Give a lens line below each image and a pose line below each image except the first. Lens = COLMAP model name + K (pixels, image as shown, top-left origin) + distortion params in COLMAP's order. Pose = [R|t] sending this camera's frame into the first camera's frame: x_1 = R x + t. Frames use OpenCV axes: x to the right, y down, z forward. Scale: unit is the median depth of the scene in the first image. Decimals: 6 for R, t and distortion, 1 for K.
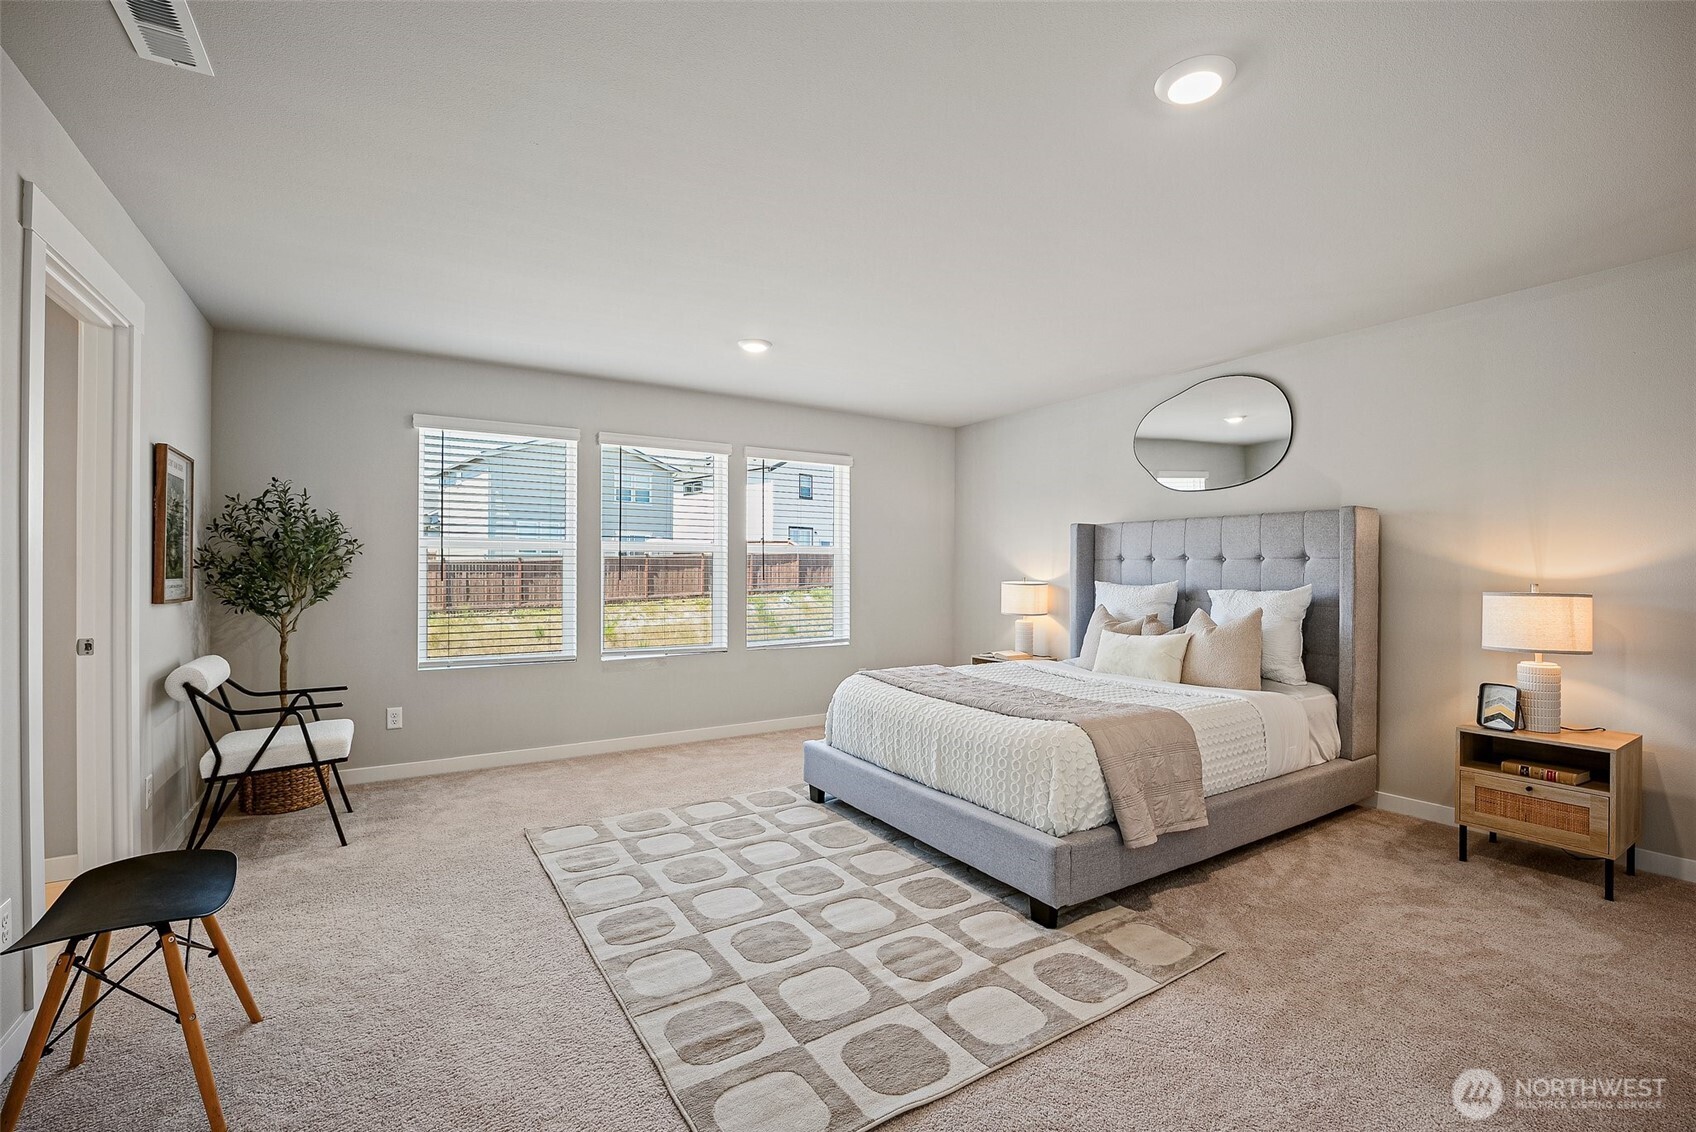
lens RADIAL K [[751.0, 0, 850.2], [0, 751.0, 562.8], [0, 0, 1]] dist [-0.016928, 0.000032]
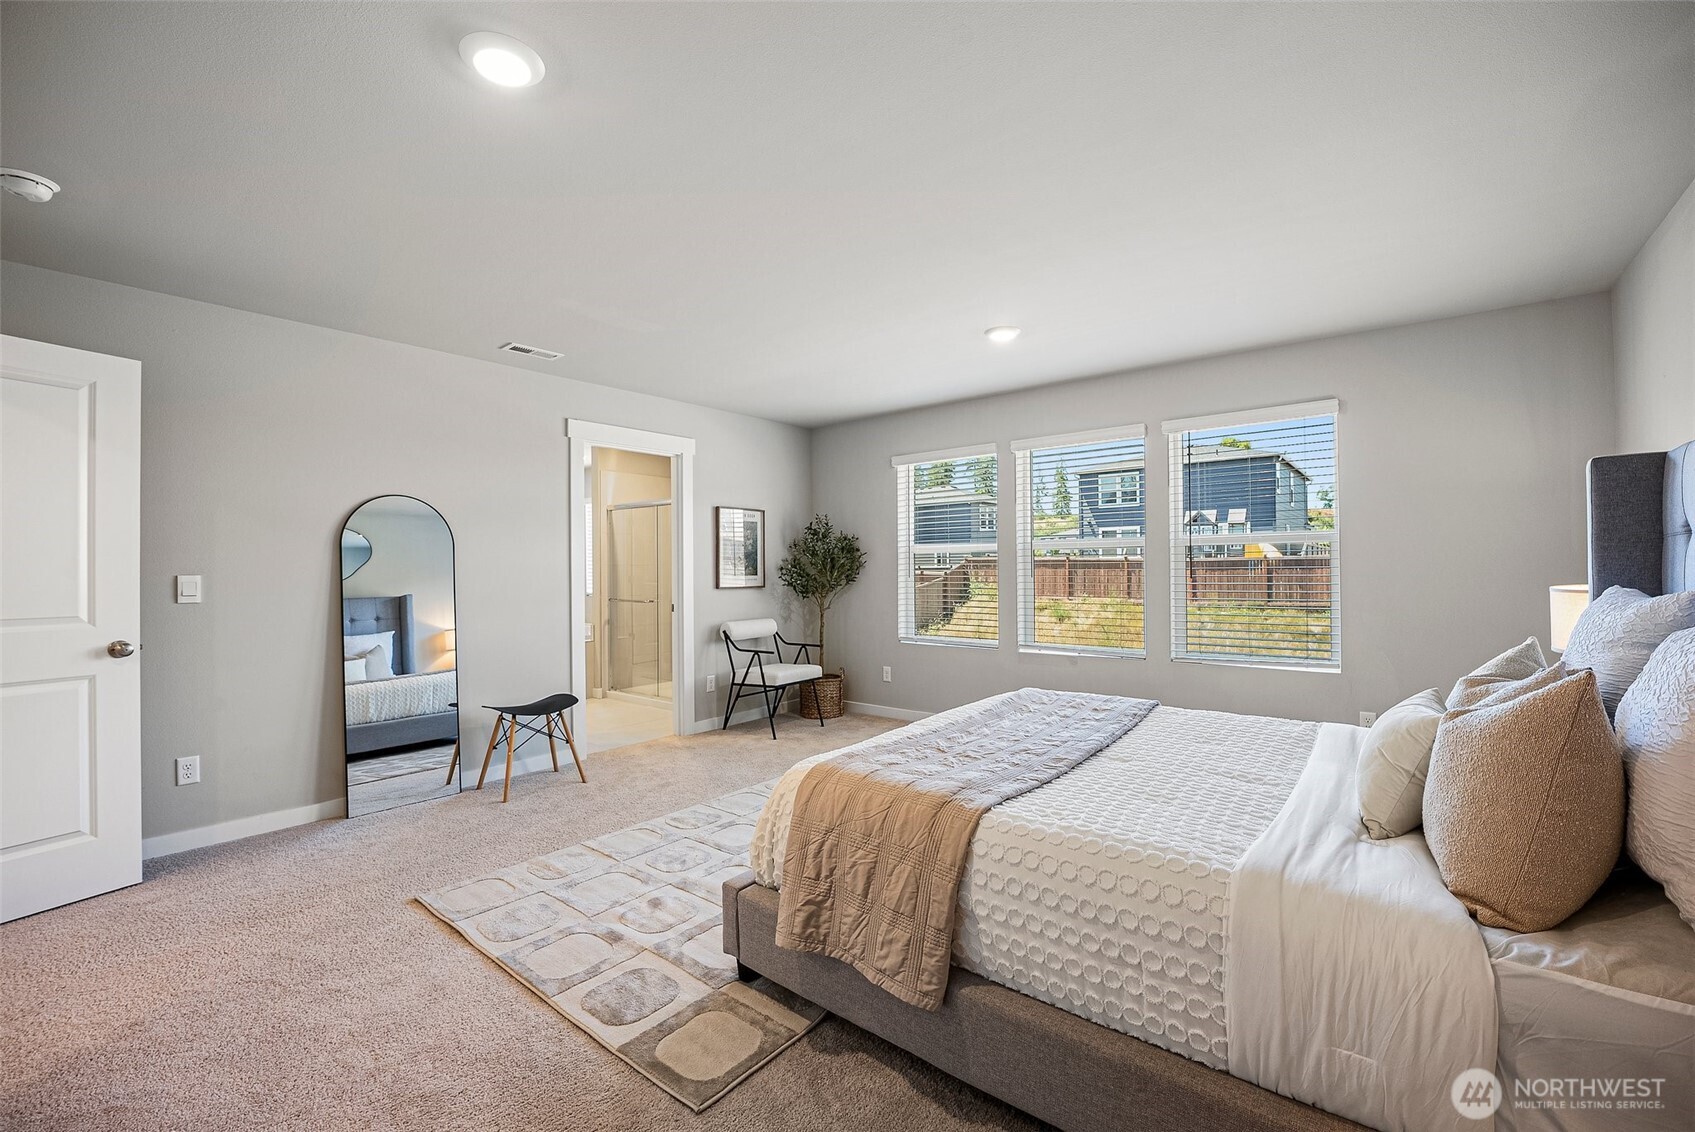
lens RADIAL K [[705.0, 0, 839.2], [0, 705.0, 565.9], [0, 0, 1]] dist [-0.025485, 0.001687]
pose [[0.309687, -0.009339, -0.950793, 0.765275], [0.019936, 0.999796, -0.003327, 0.006066], [0.950630, -0.017925, 0.309810, 0.603156]]
